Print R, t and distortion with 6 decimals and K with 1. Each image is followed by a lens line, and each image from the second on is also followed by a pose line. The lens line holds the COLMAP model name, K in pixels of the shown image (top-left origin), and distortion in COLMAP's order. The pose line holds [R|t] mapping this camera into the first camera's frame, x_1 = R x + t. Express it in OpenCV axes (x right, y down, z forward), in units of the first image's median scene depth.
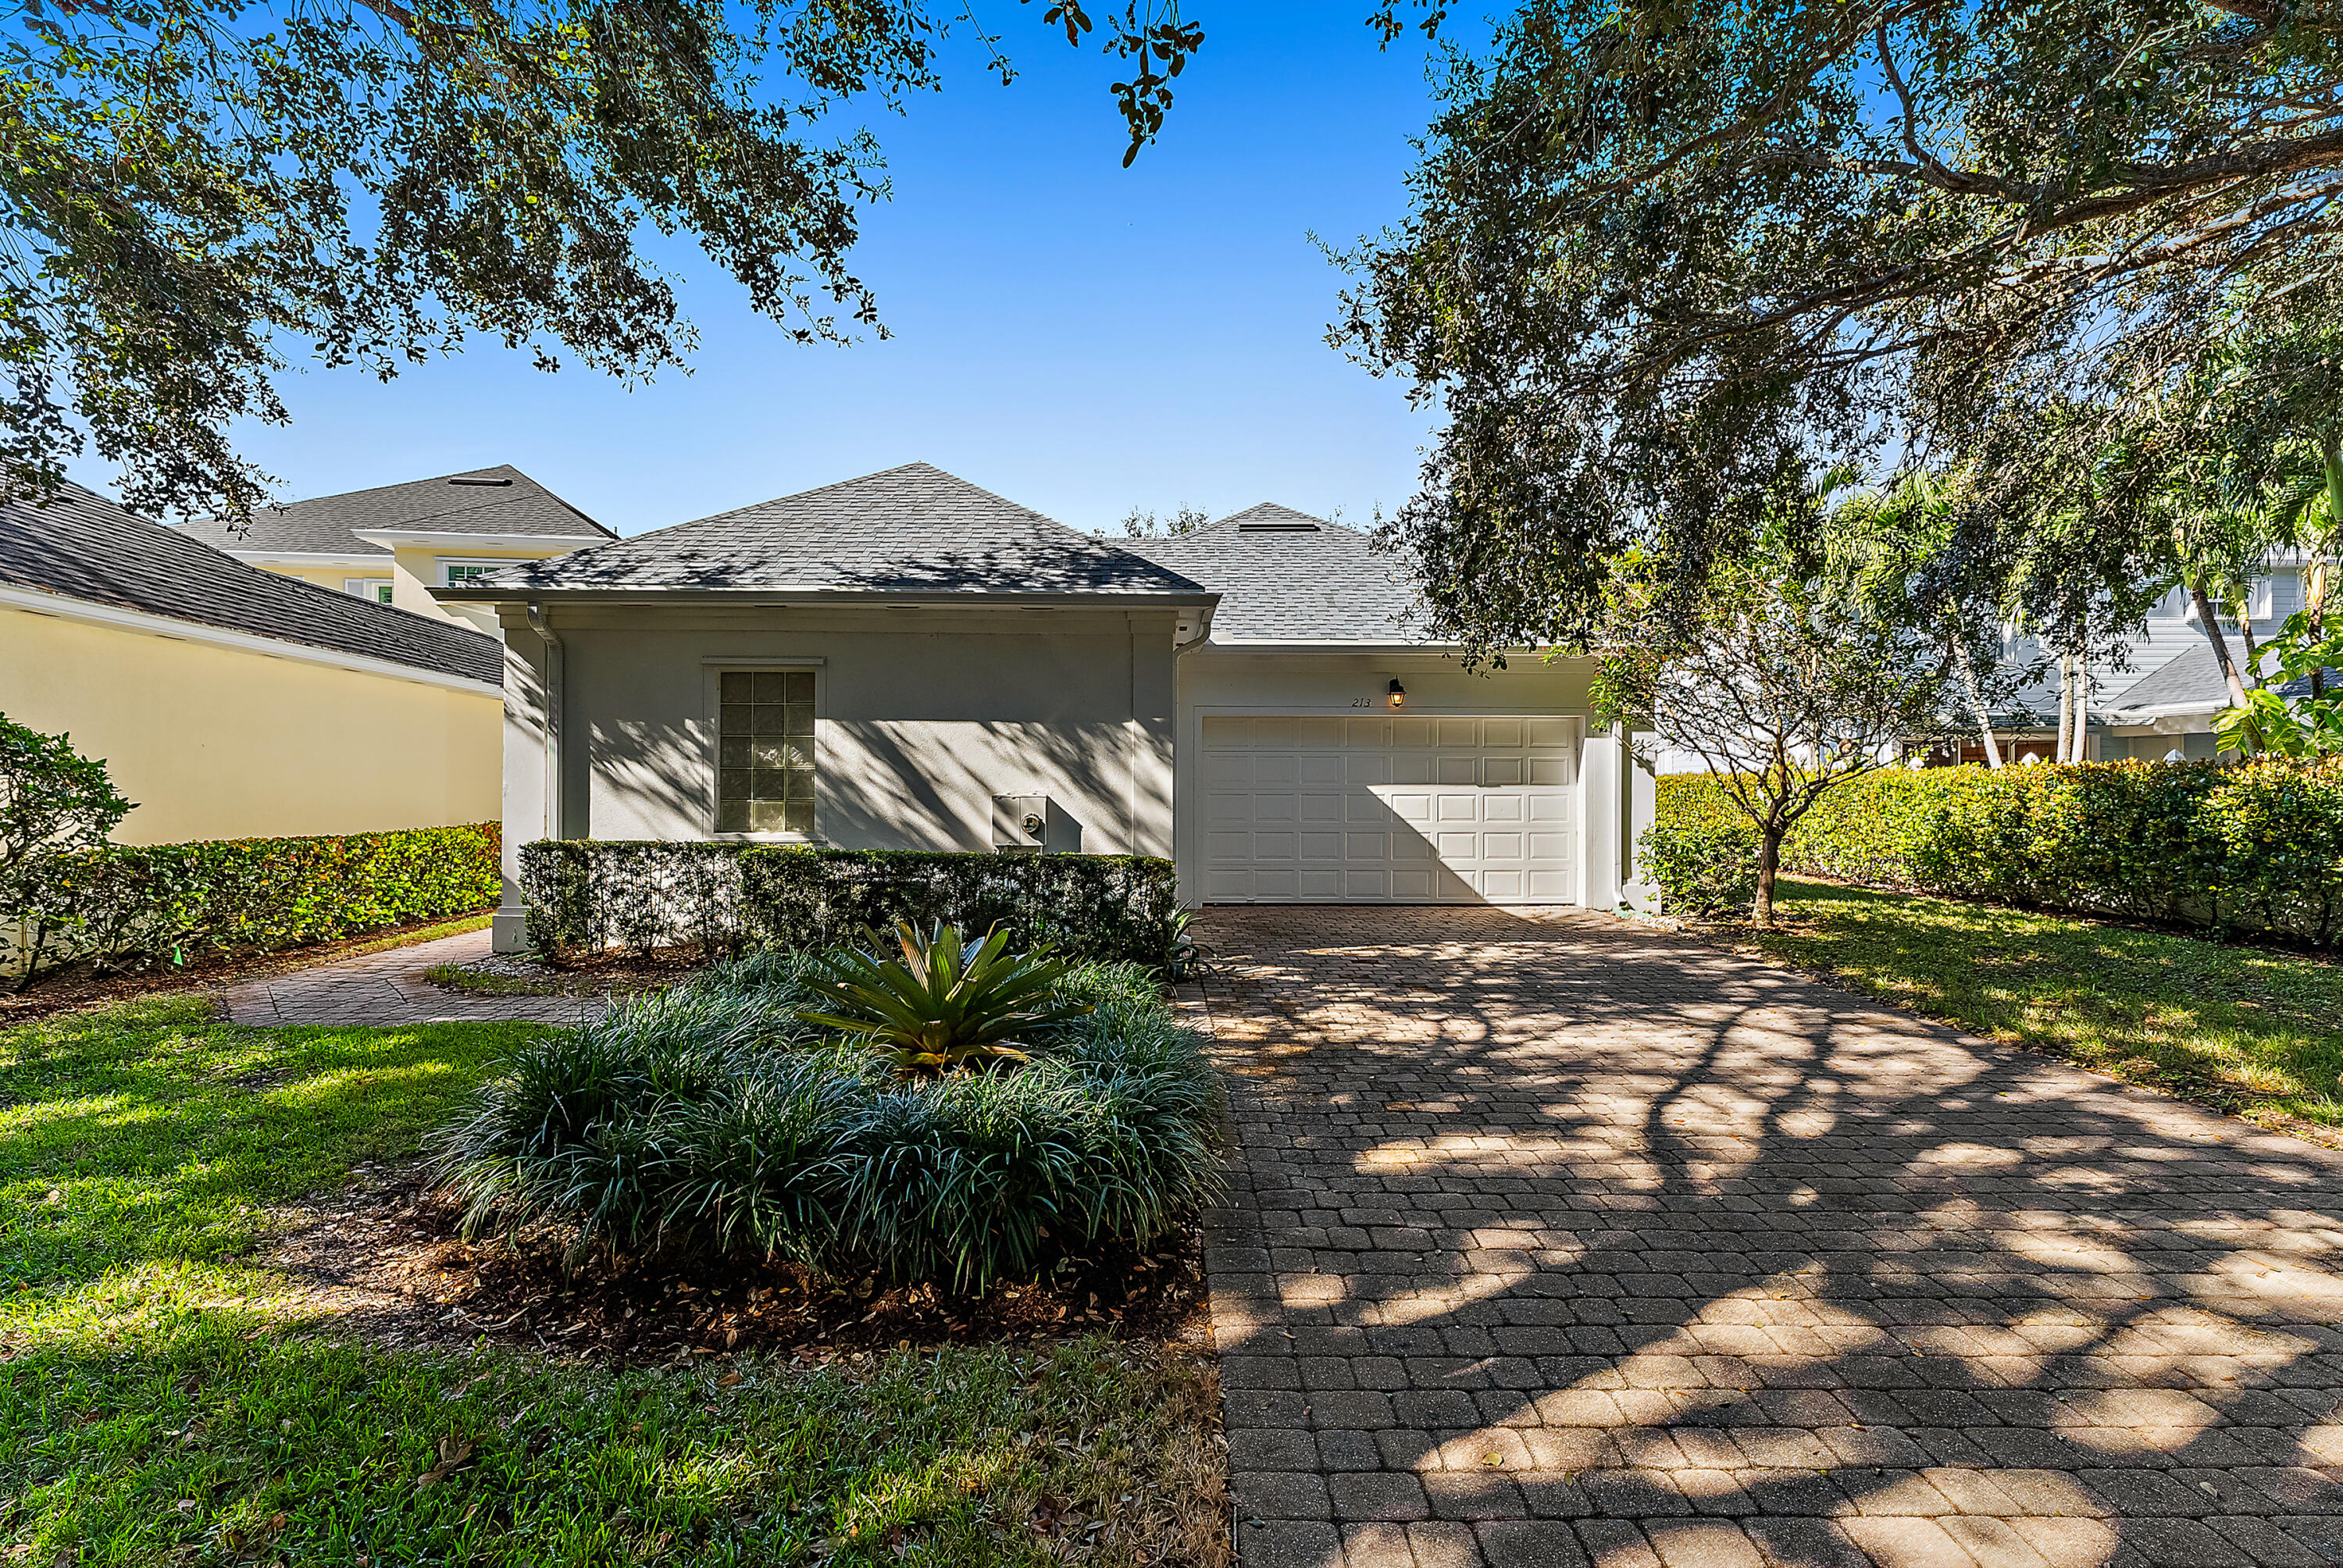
lens RADIAL K [[956.8, 0, 1171.5], [0, 956.8, 784.0], [0, 0, 1]] dist [-0.002742, -0.000285]
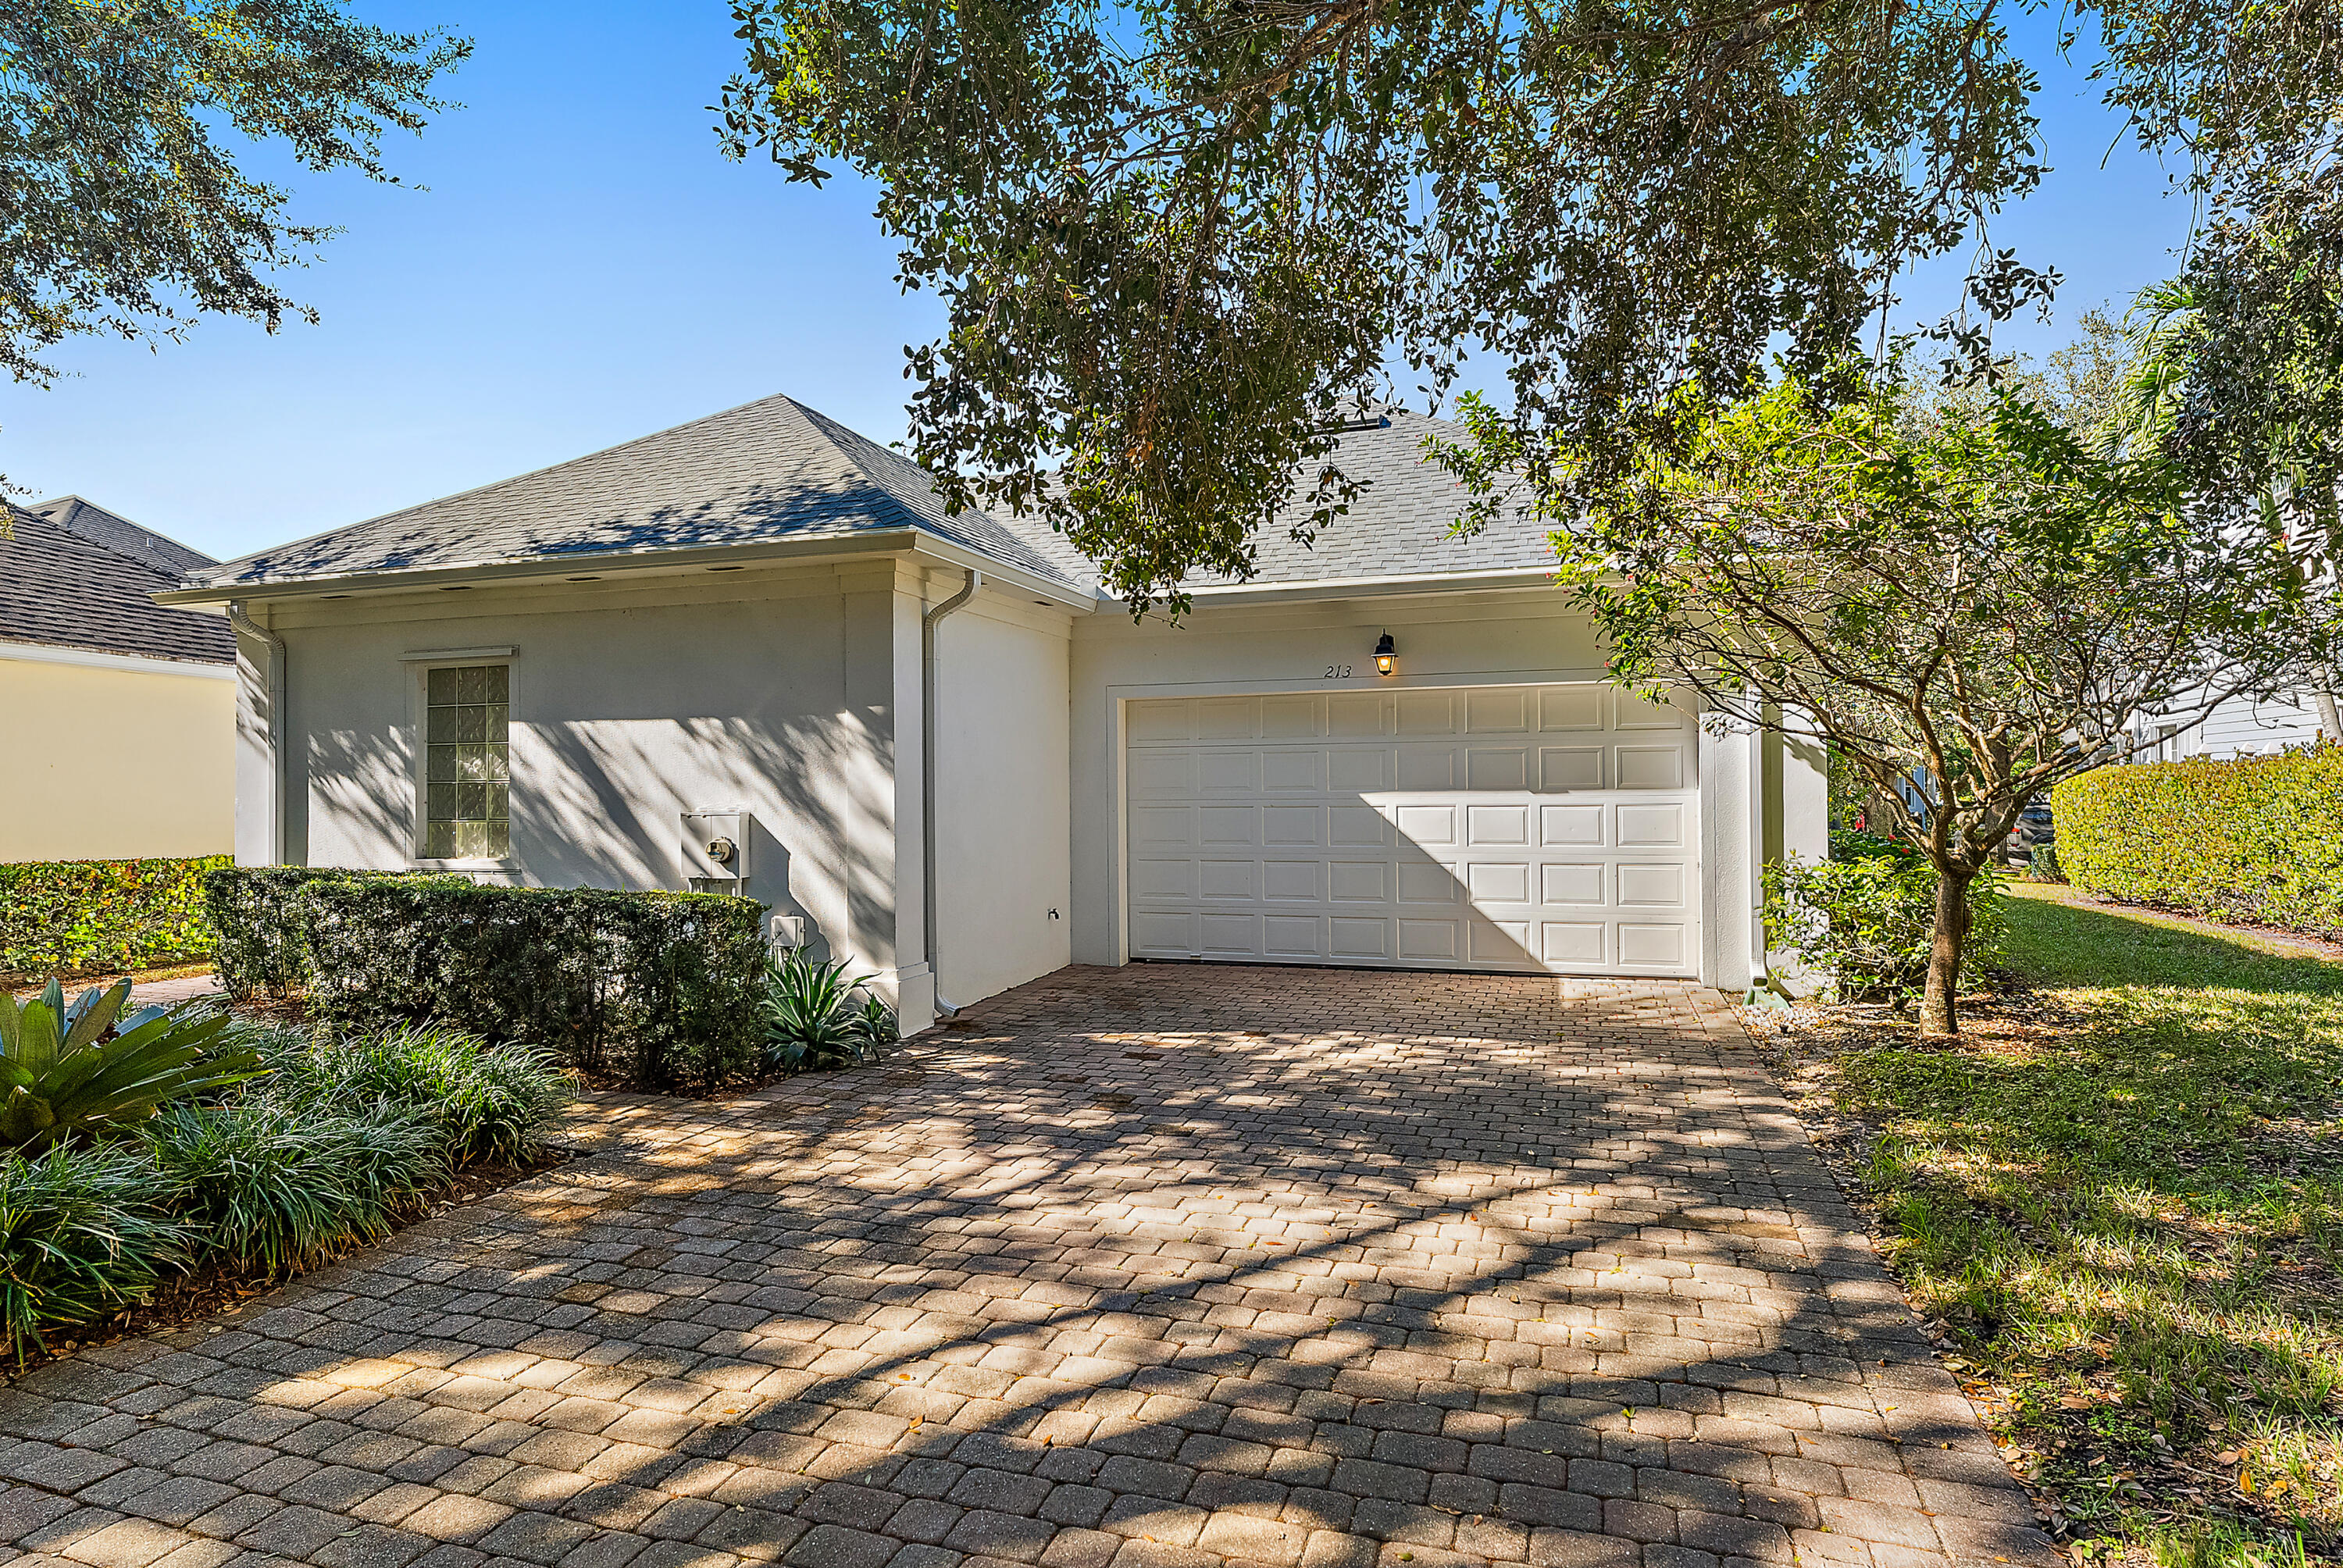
lens RADIAL K [[1227.6, 0, 1171.5], [0, 1227.6, 784.0], [0, 0, 1]] dist [-0.000712, -0.000391]
pose [[0.946604, -0.012979, -0.322136, 0.503122], [0.011993, 0.999915, -0.005046, -0.002619], [0.322175, 0.000913, 0.946680, 0.185320]]
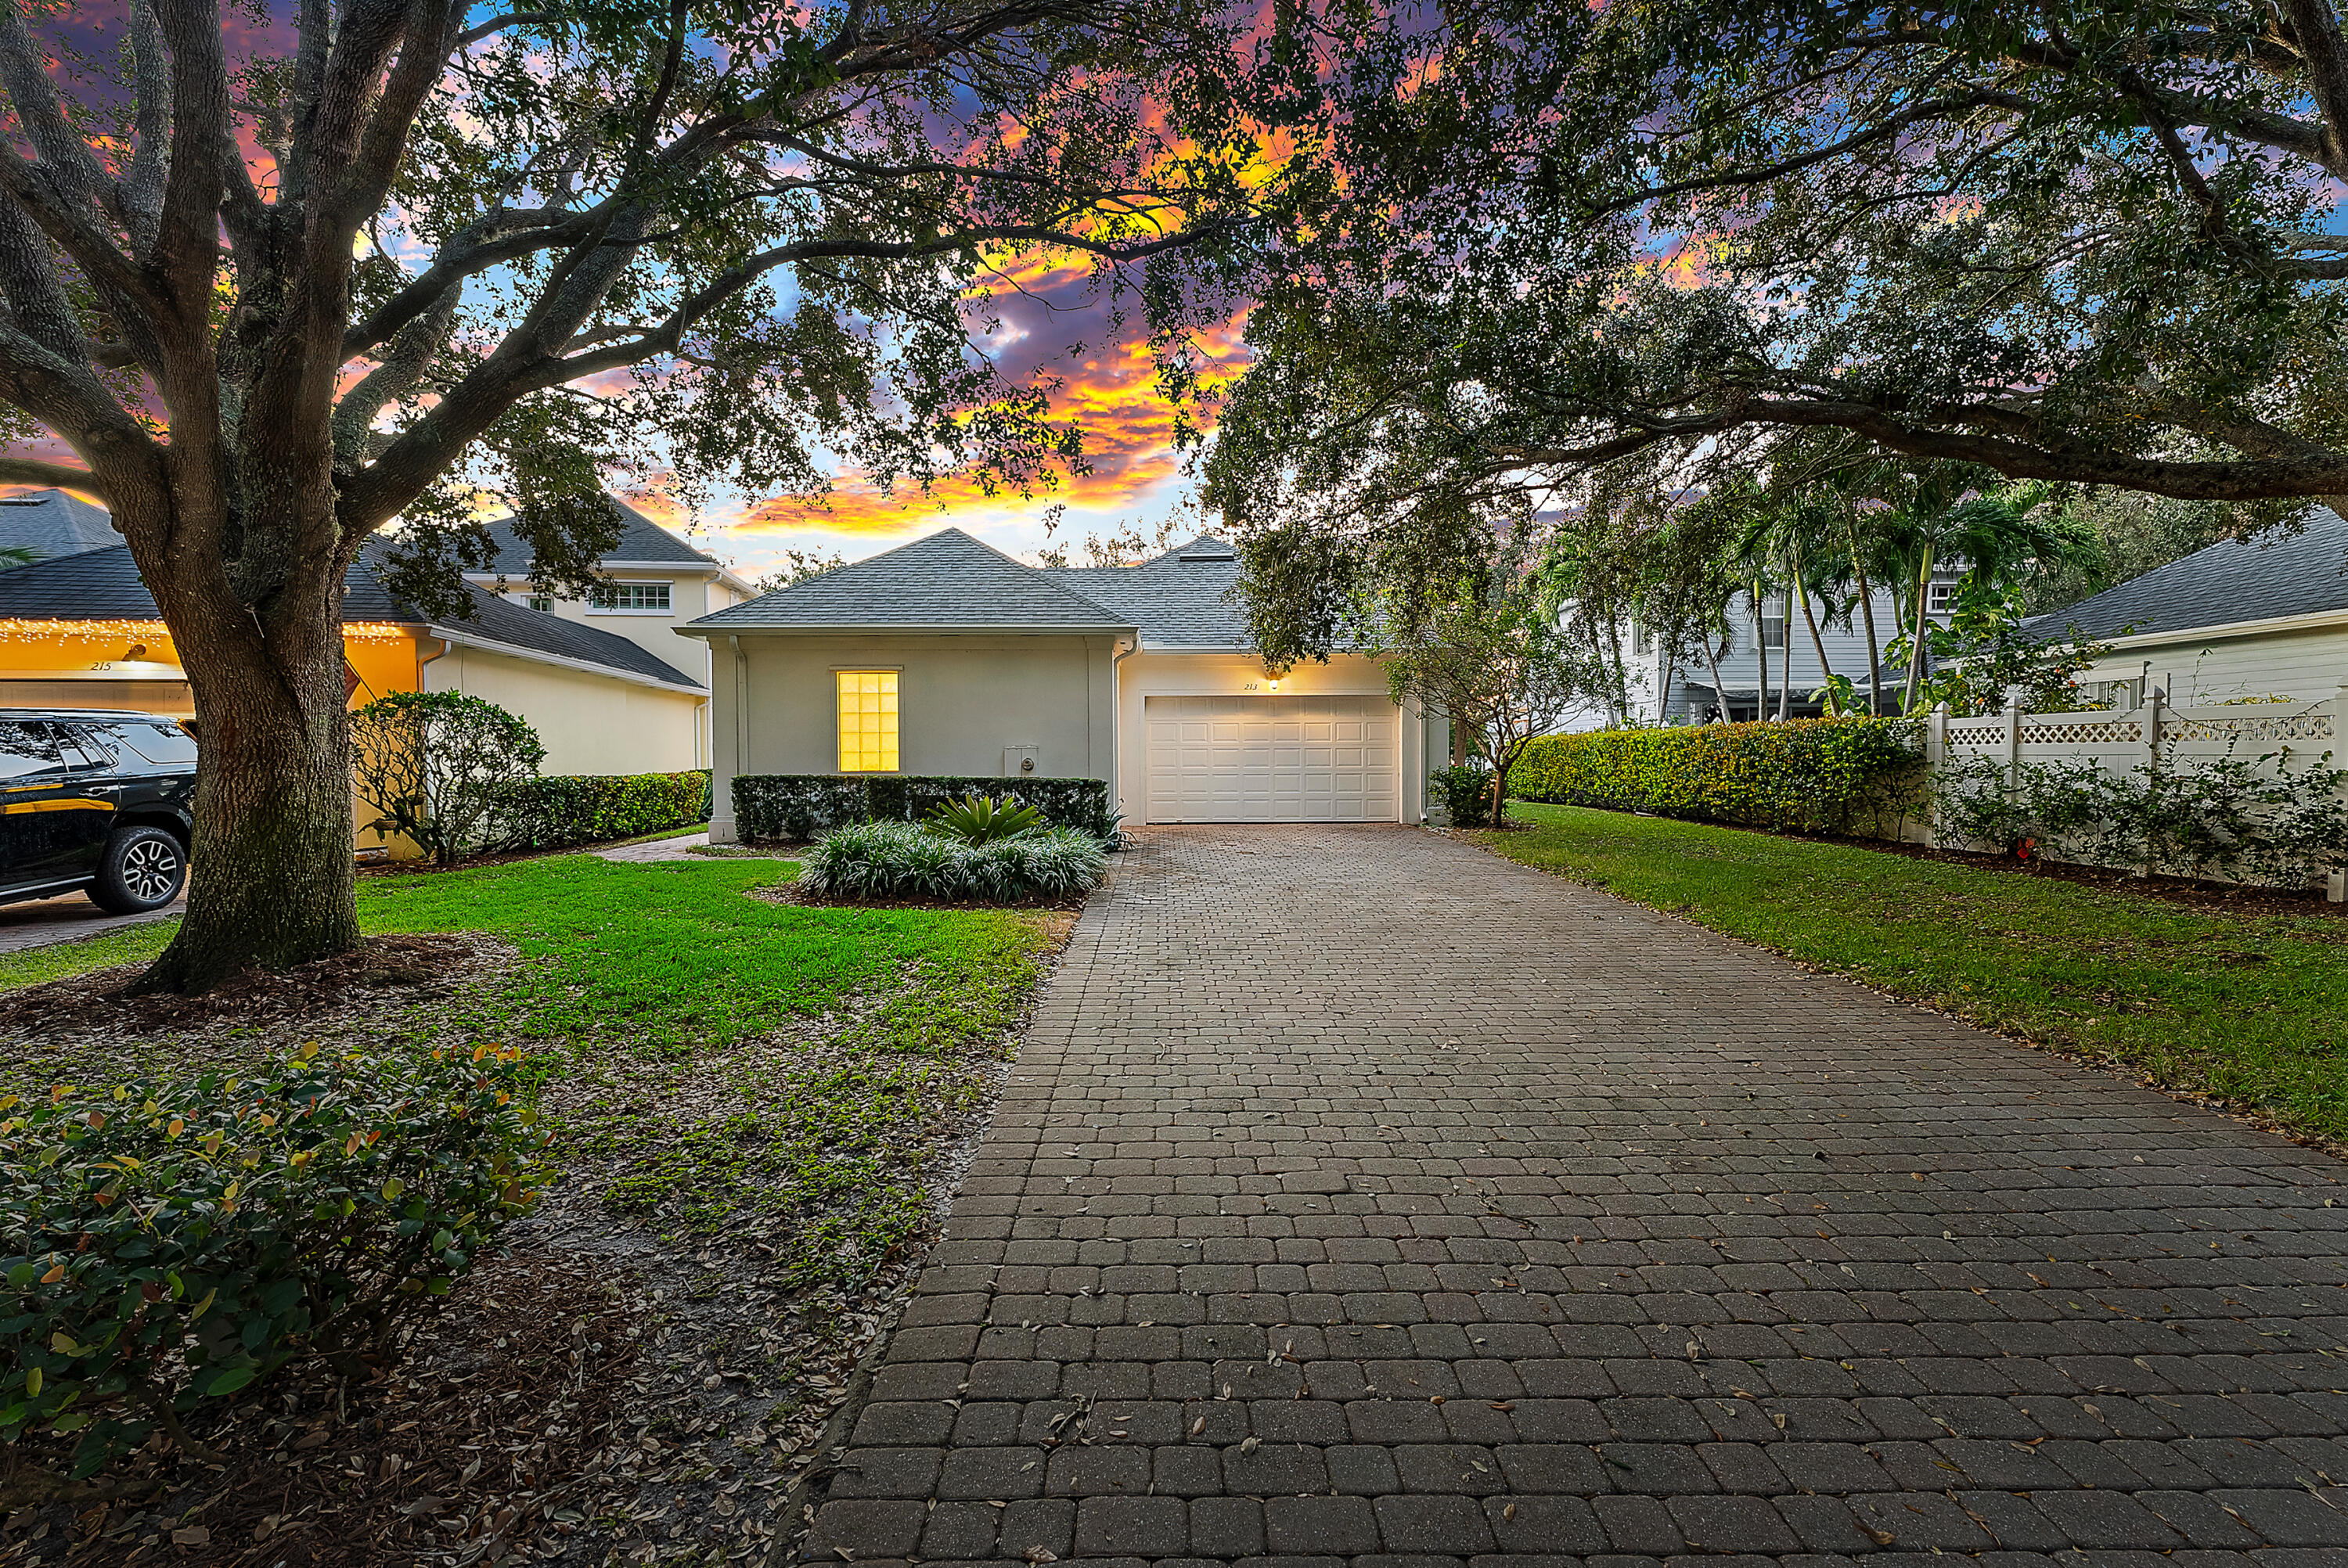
lens RADIAL K [[958.7, 0, 1174.0], [0, 958.7, 784.0], [0, 0, 1]] dist [-0.002742, -0.000285]
pose [[0.999861, -0.007754, -0.014740, 0.140441], [0.008236, 0.999423, 0.032959, 0.023620], [0.014476, -0.033075, 0.999348, -0.712841]]
